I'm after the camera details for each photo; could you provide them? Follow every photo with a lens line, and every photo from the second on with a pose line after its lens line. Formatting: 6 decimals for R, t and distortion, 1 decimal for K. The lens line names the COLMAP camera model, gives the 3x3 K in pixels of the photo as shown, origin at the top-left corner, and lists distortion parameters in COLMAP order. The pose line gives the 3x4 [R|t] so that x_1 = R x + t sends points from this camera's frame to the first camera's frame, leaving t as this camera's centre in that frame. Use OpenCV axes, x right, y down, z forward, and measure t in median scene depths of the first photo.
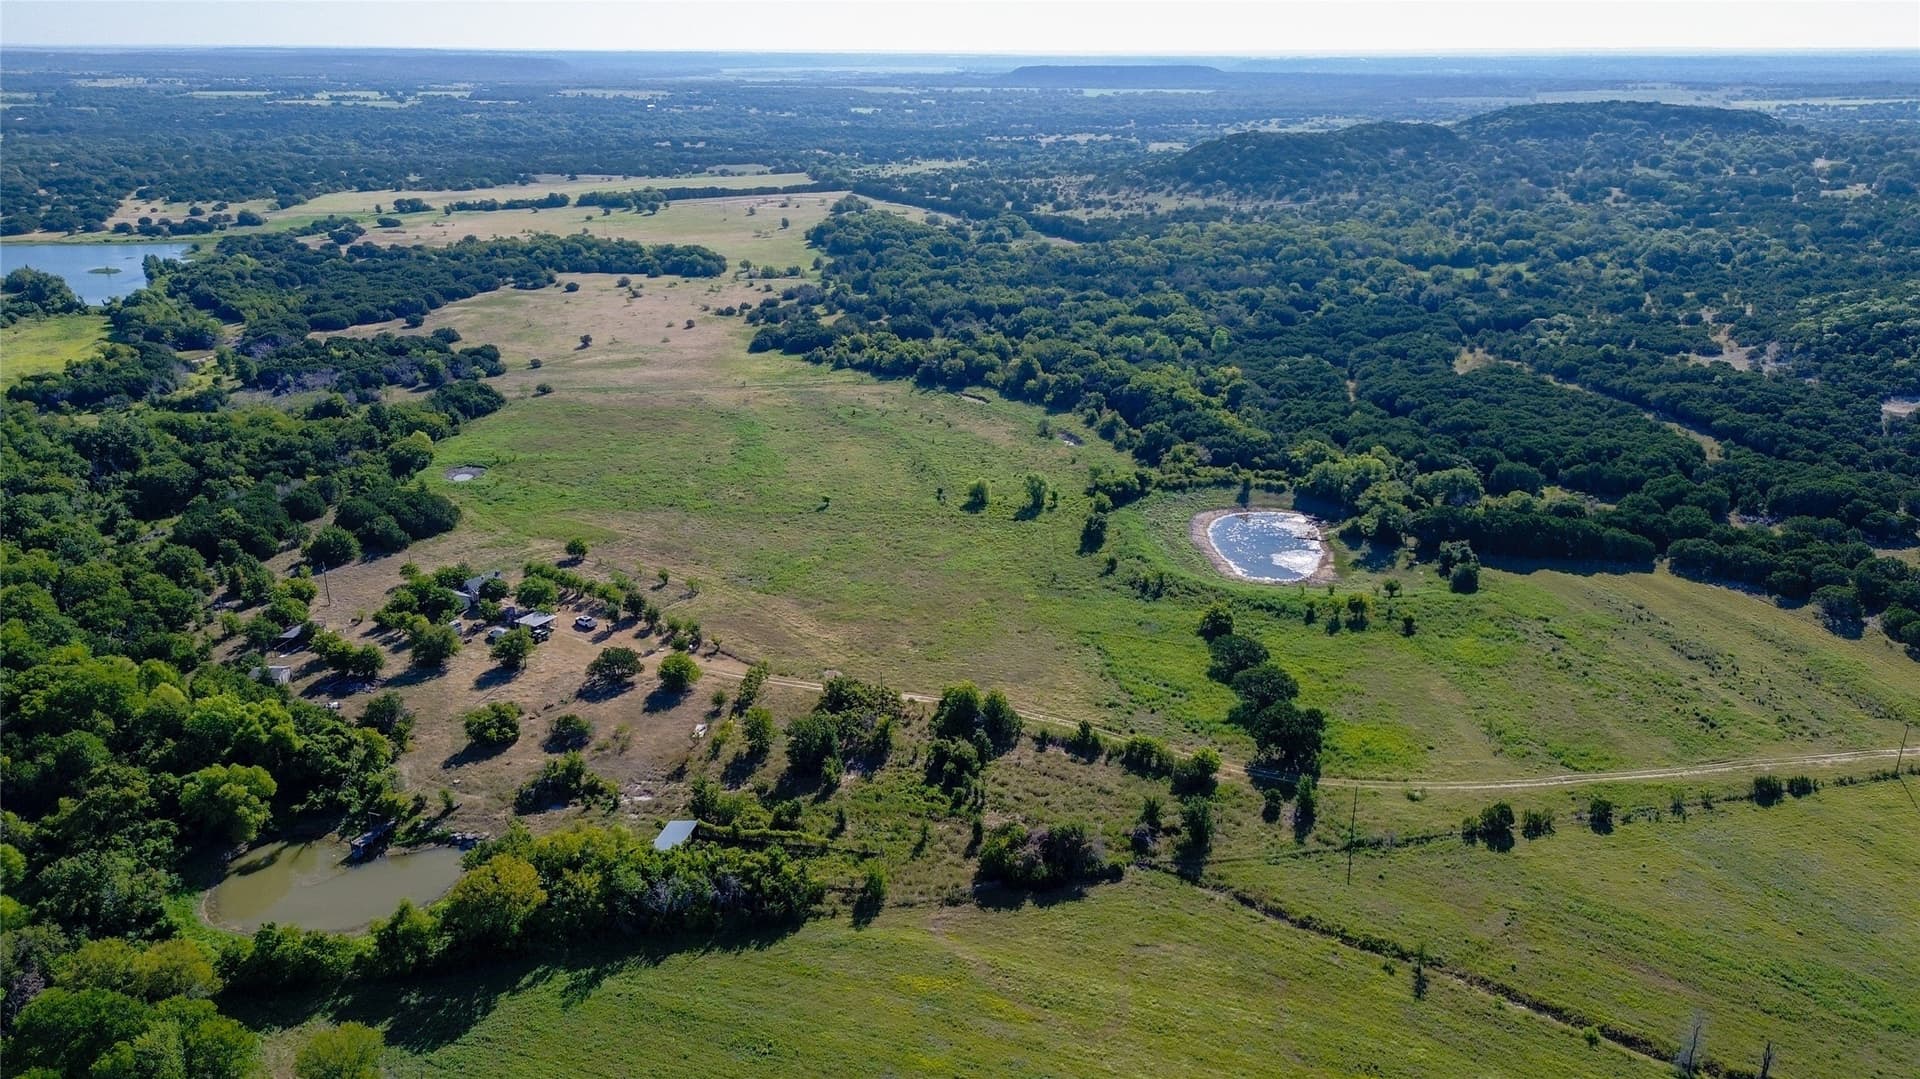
lens RADIAL K [[1356.2, 0, 960.0], [0, 1356.2, 539.5], [0, 0, 1]] dist [0.076889, -0.079811]
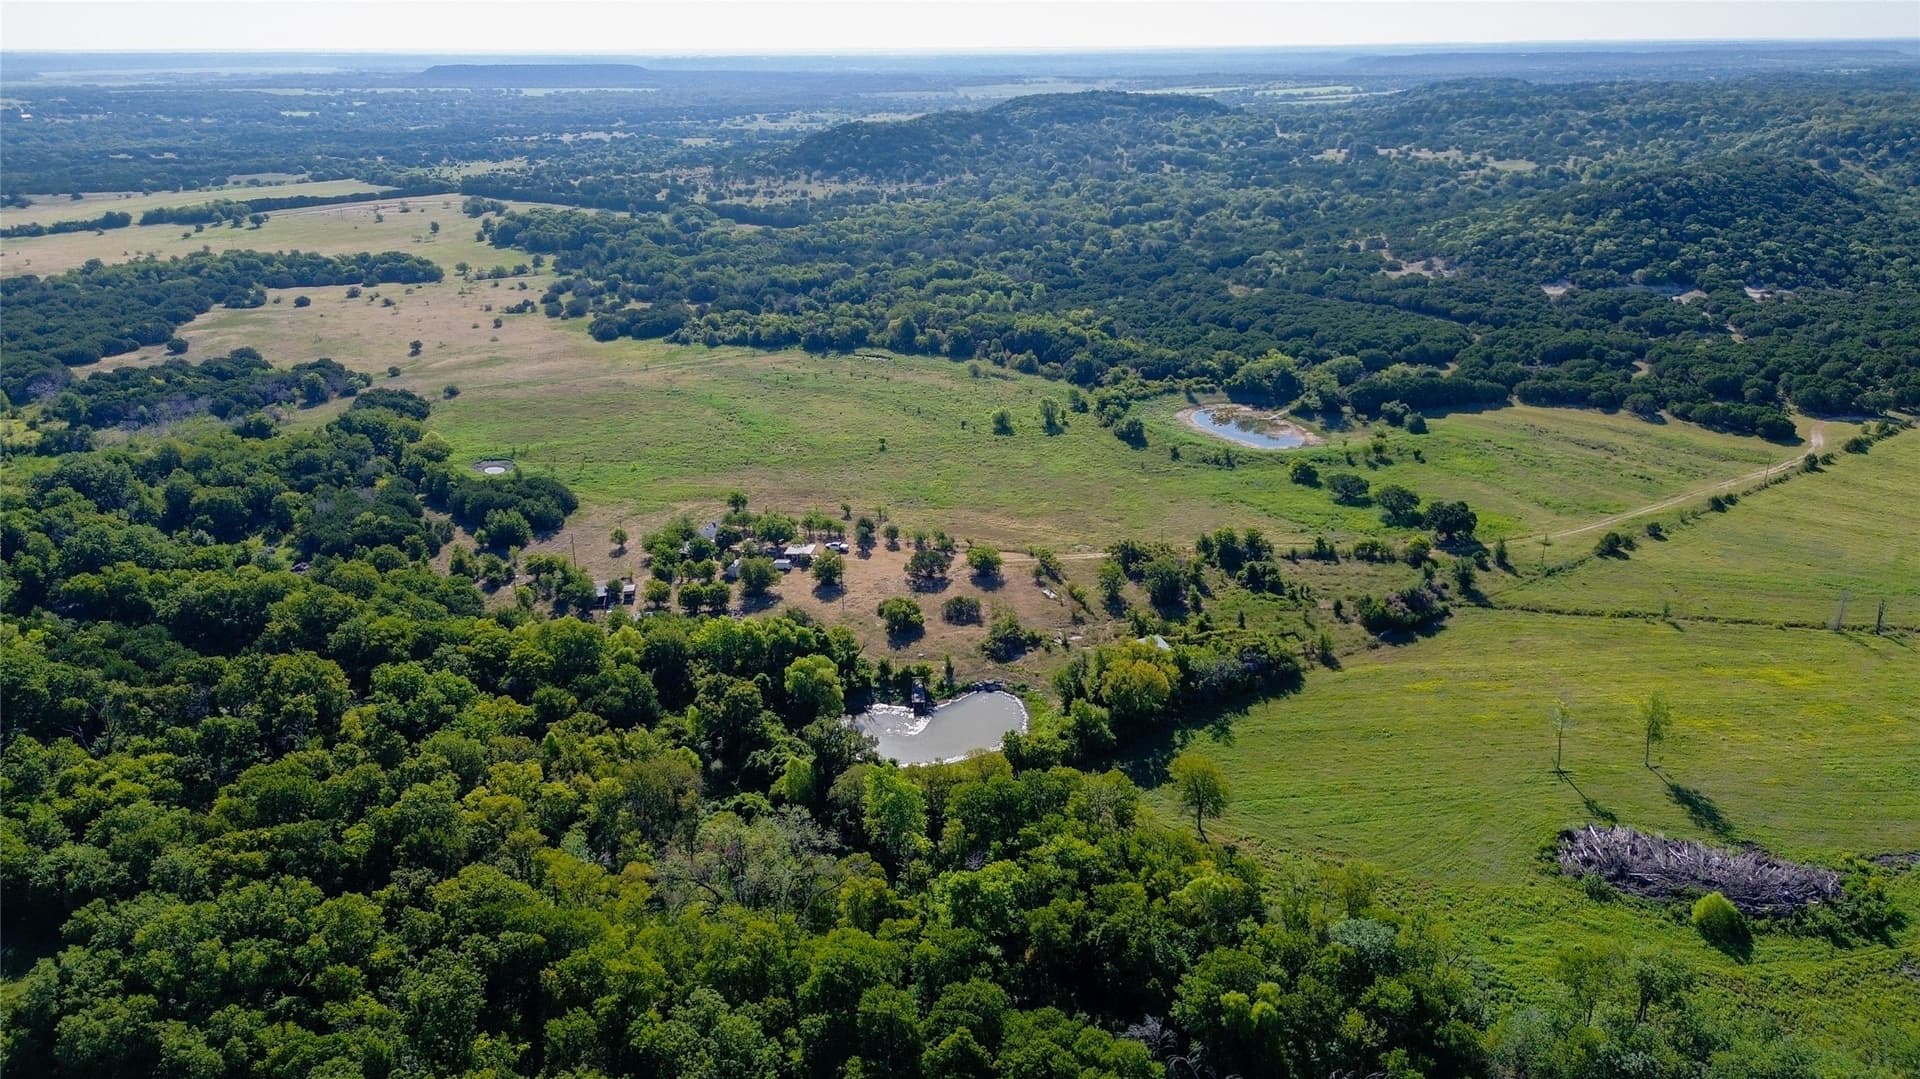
lens RADIAL K [[1356.2, 0, 960.0], [0, 1356.2, 539.5], [0, 0, 1]] dist [0.076889, -0.079811]
pose [[0.911655, -0.147295, 0.383654, -0.316276], [0.147130, 0.988663, 0.029958, 0.018140], [-0.383717, 0.029136, 0.922991, -0.046878]]
